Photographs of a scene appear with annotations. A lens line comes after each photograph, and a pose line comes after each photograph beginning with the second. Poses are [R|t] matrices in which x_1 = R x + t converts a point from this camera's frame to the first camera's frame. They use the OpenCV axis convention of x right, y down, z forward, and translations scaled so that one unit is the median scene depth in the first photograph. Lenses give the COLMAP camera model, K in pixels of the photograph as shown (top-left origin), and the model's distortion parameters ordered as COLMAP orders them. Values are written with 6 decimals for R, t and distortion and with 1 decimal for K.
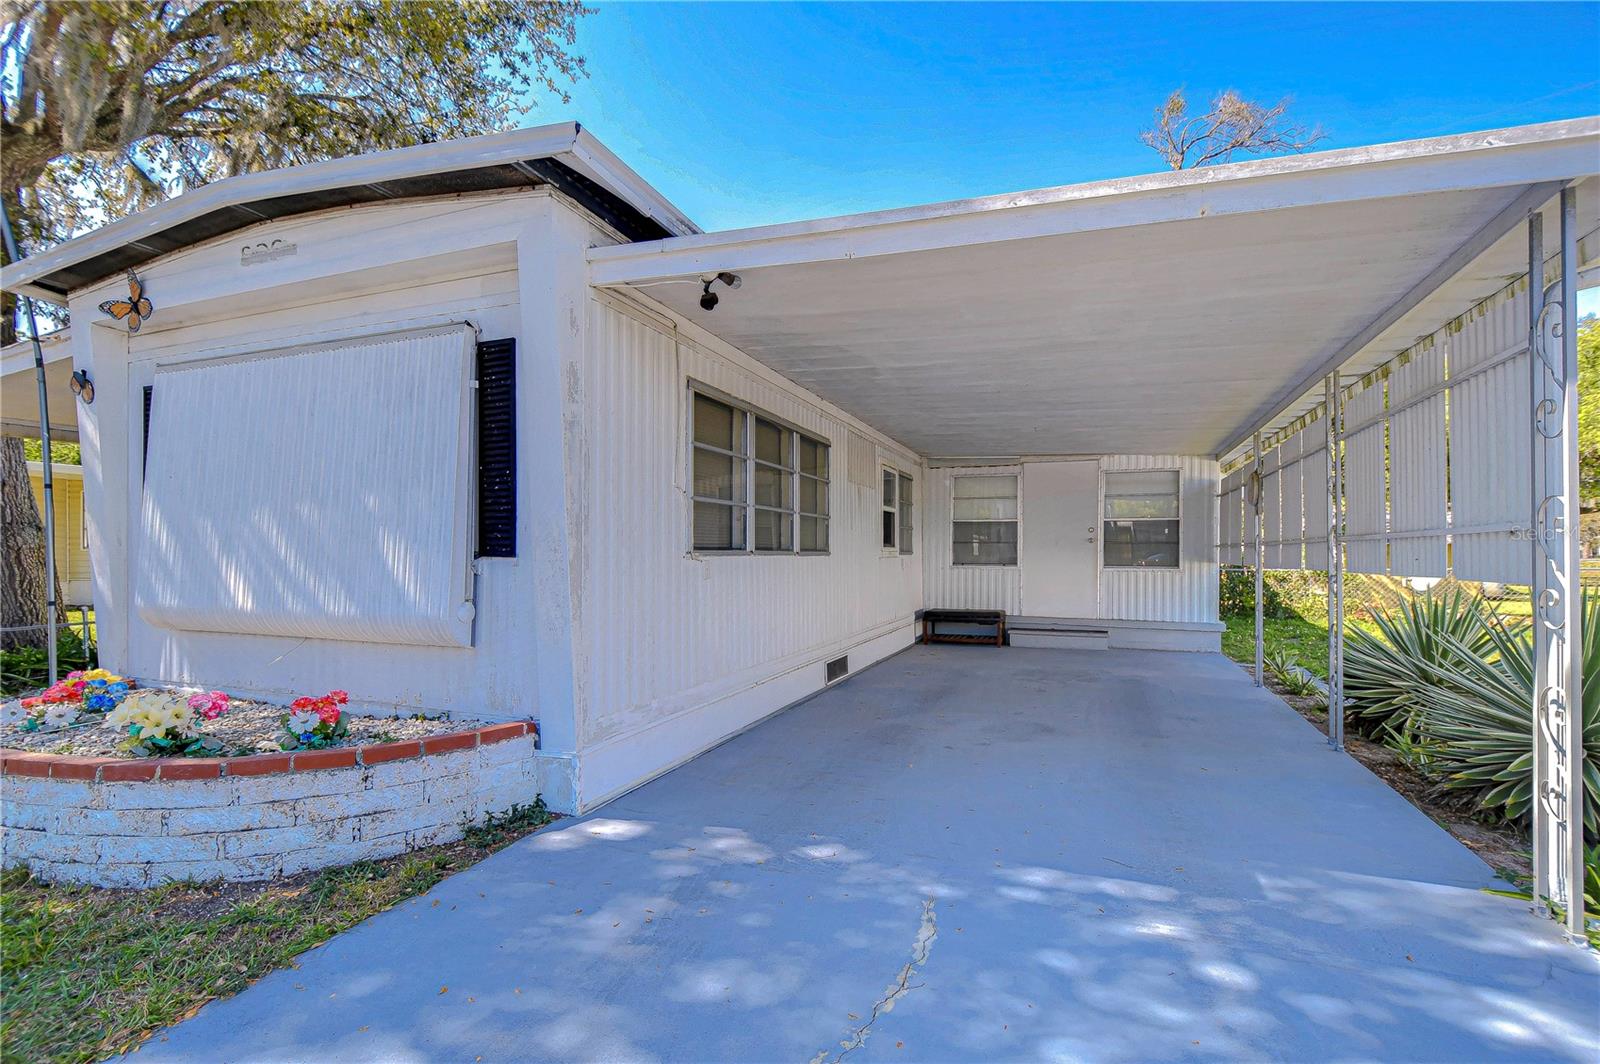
lens RADIAL K [[714.2, 0, 815.5], [0, 714.2, 551.8], [0, 0, 1]] dist [0.007979, -0.000474]
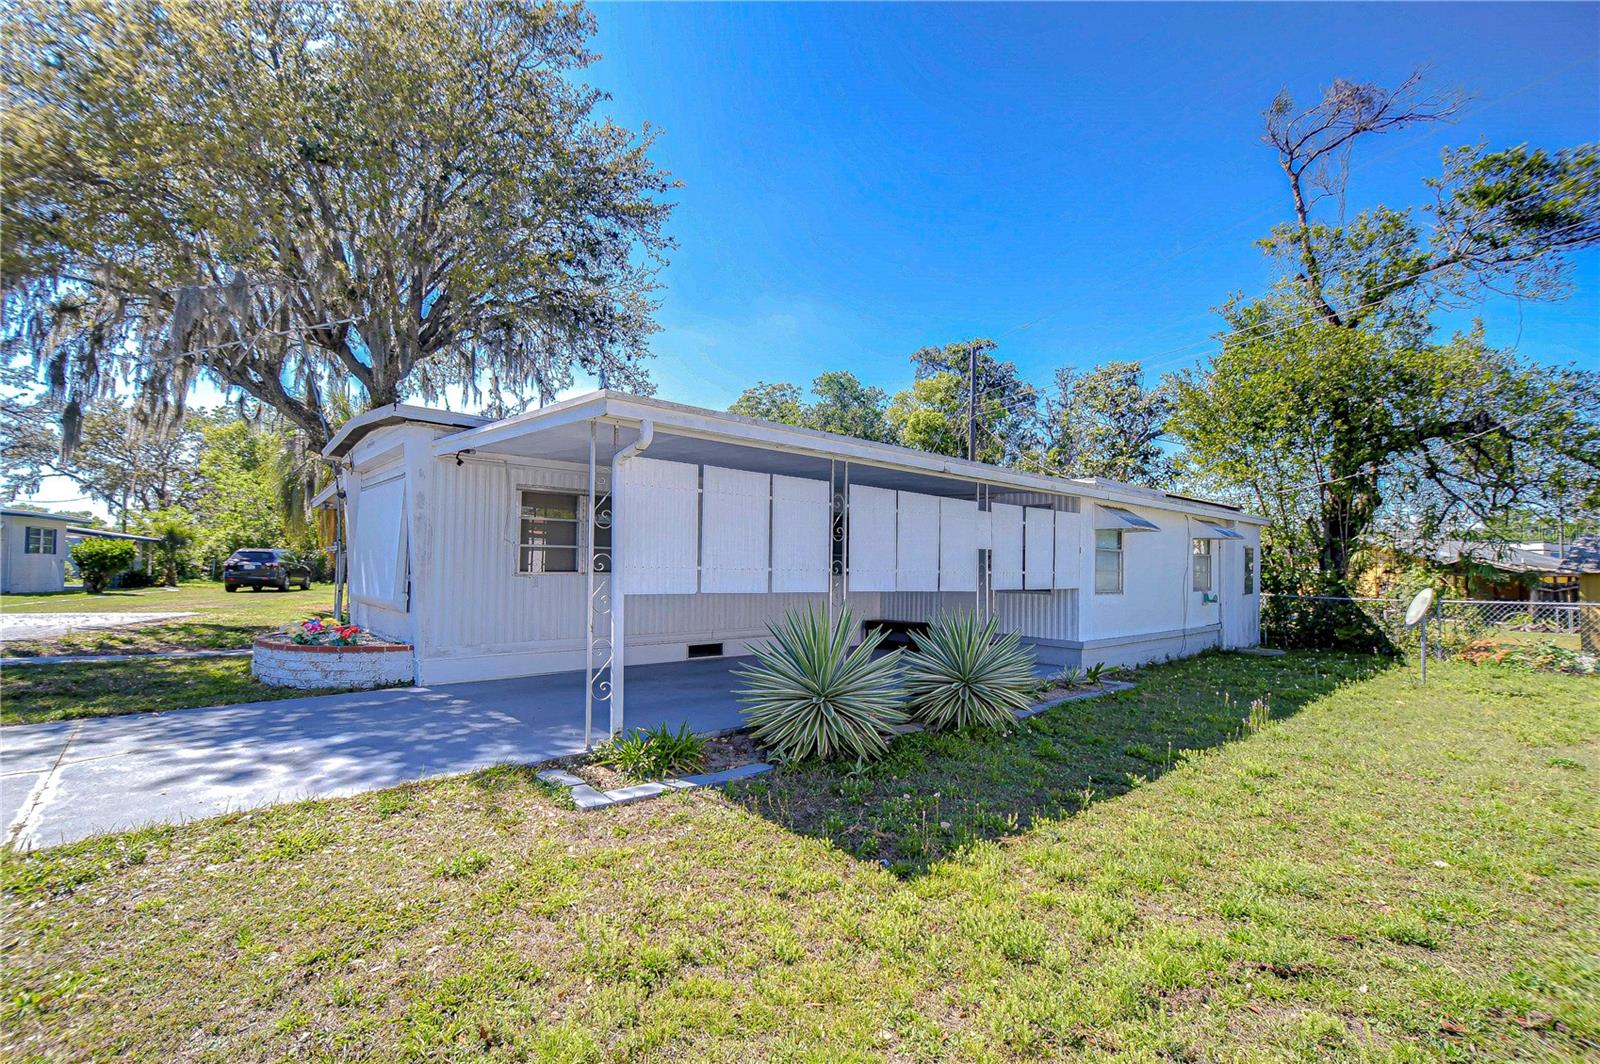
lens RADIAL K [[703.6, 0, 808.6], [0, 703.6, 546.3], [0, 0, 1]] dist [0.015188, -0.010097]
pose [[0.893095, -0.002501, -0.449862, 0.692983], [-0.011666, 0.999520, -0.028715, -0.012795], [0.449717, 0.030893, 0.892636, -0.185161]]
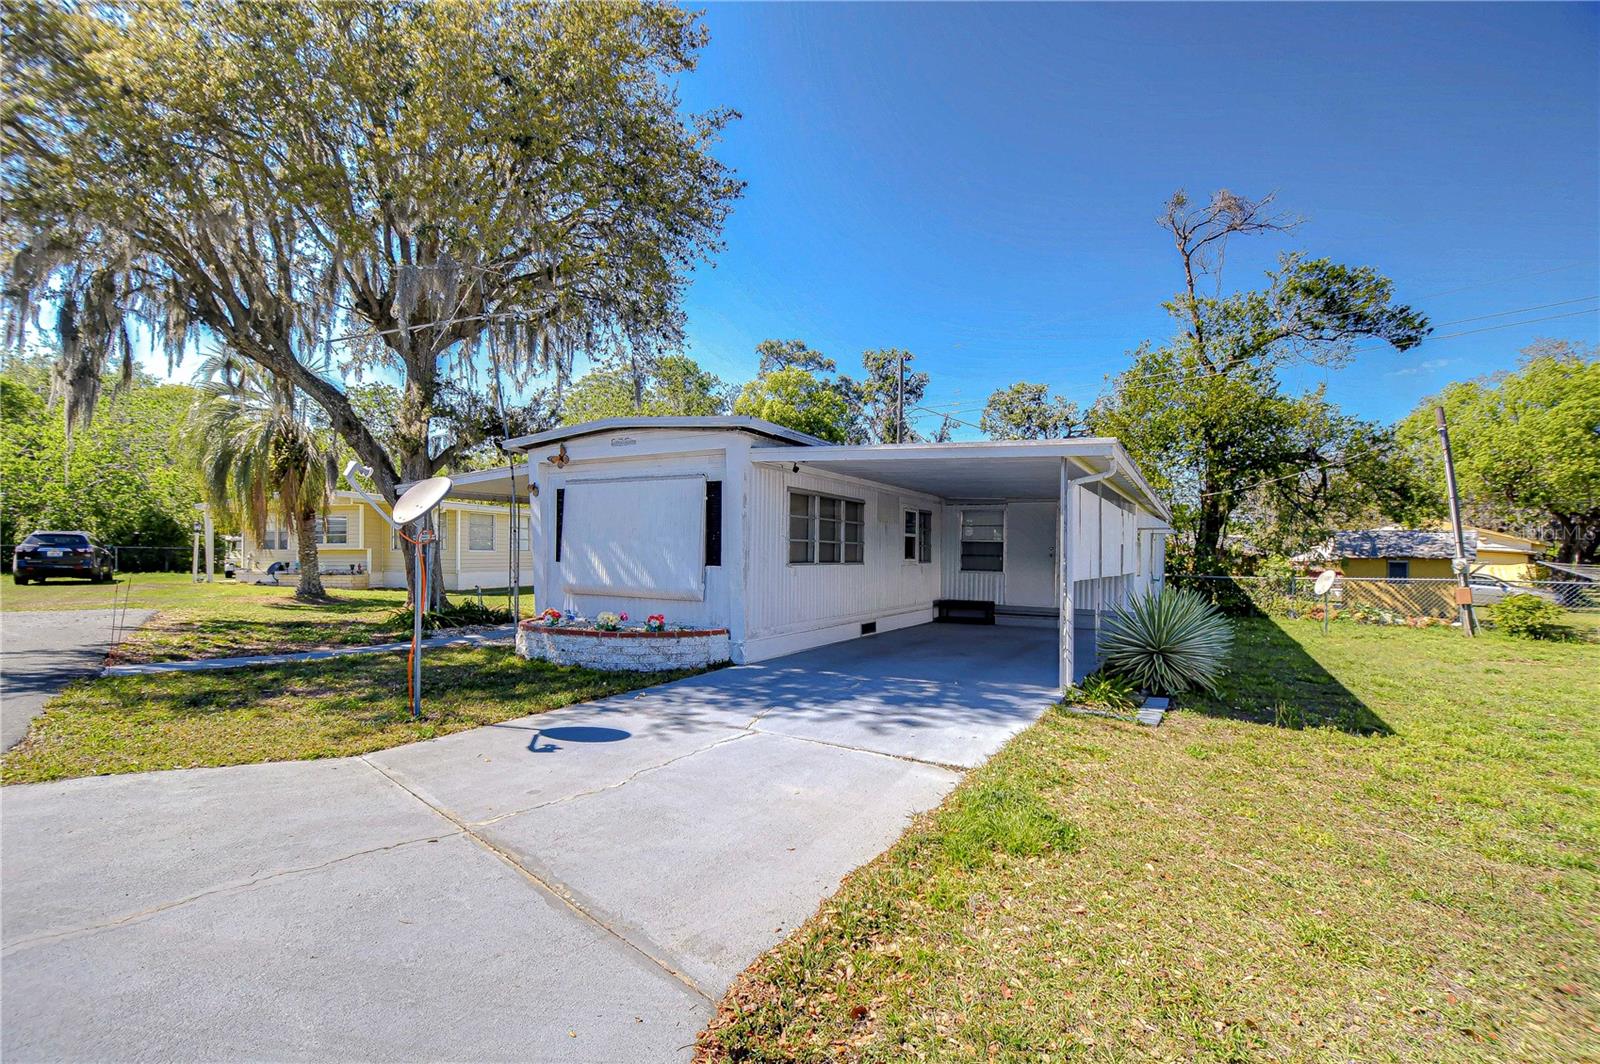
lens RADIAL K [[703.2, 0, 796.9], [0, 703.2, 556.0], [0, 0, 1]] dist [0.012480, -0.009453]
pose [[0.987215, 0.011794, -0.158956, 0.100623], [-0.011018, 0.999923, 0.005762, -0.018560], [0.159011, -0.003937, 0.987269, -0.582590]]
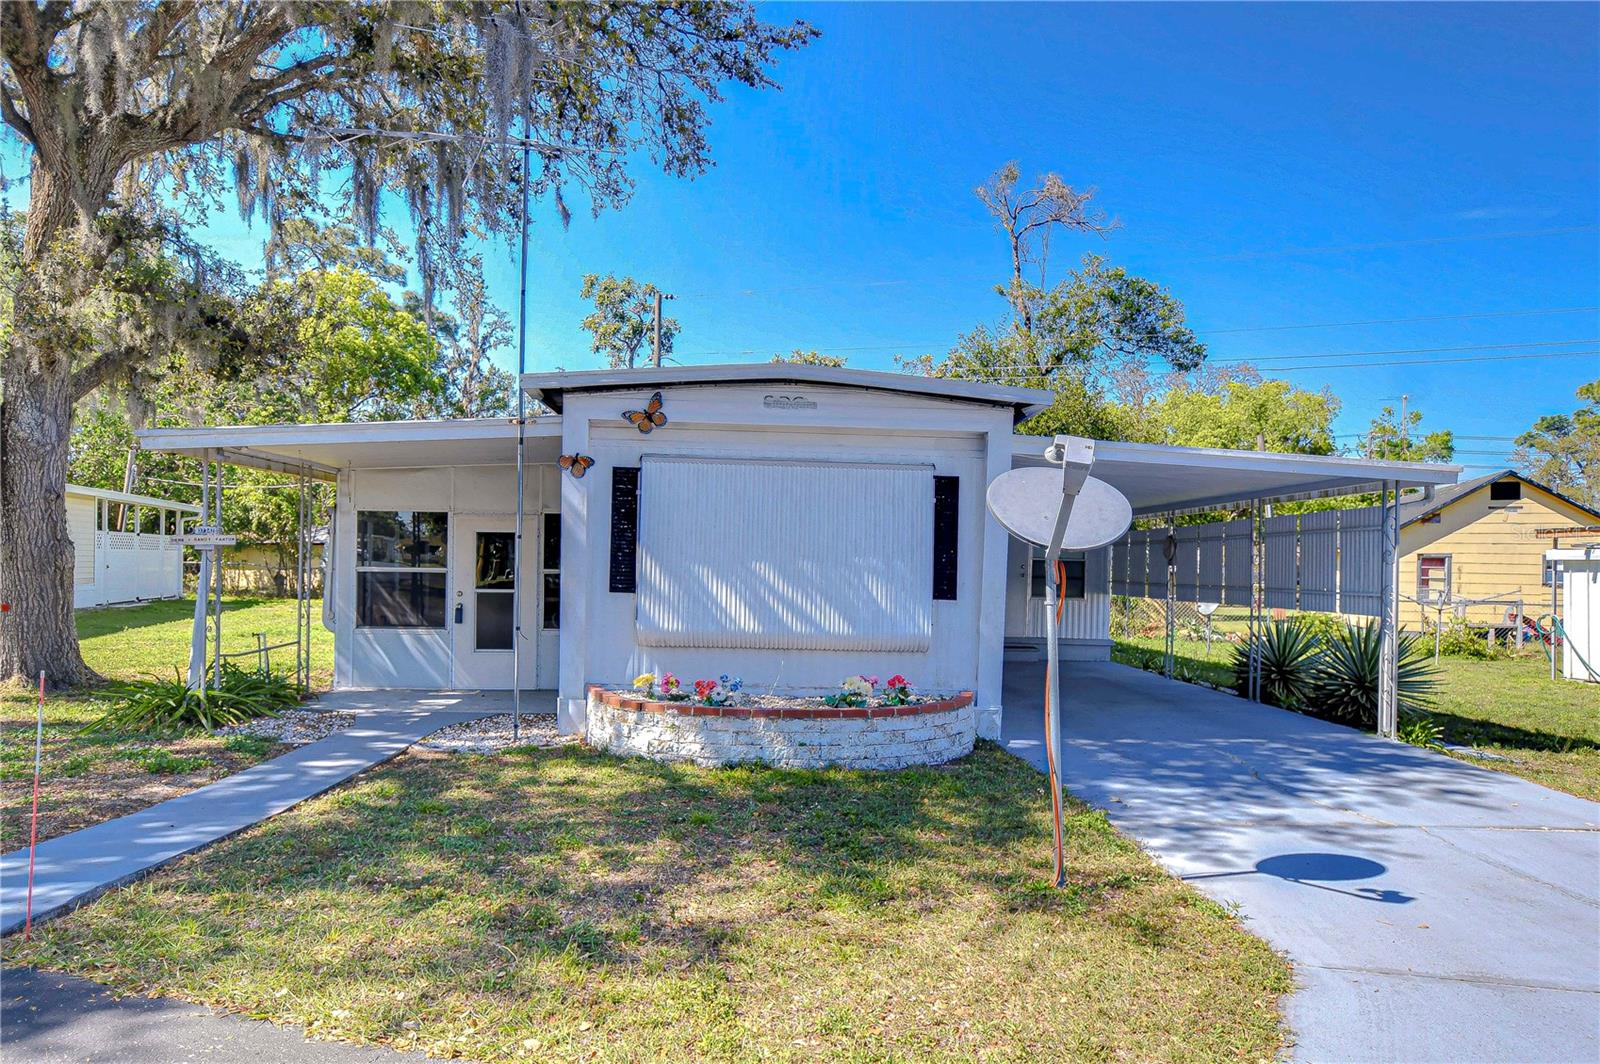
lens RADIAL K [[941.5, 0, 797.8], [0, 941.5, 569.0], [0, 0, 1]] dist [0.002437, -0.011055]
pose [[0.918794, 0.019017, 0.394279, -0.681742], [-0.023188, 0.999714, 0.005818, -0.029712], [-0.394056, -0.014488, 0.918972, -0.393934]]
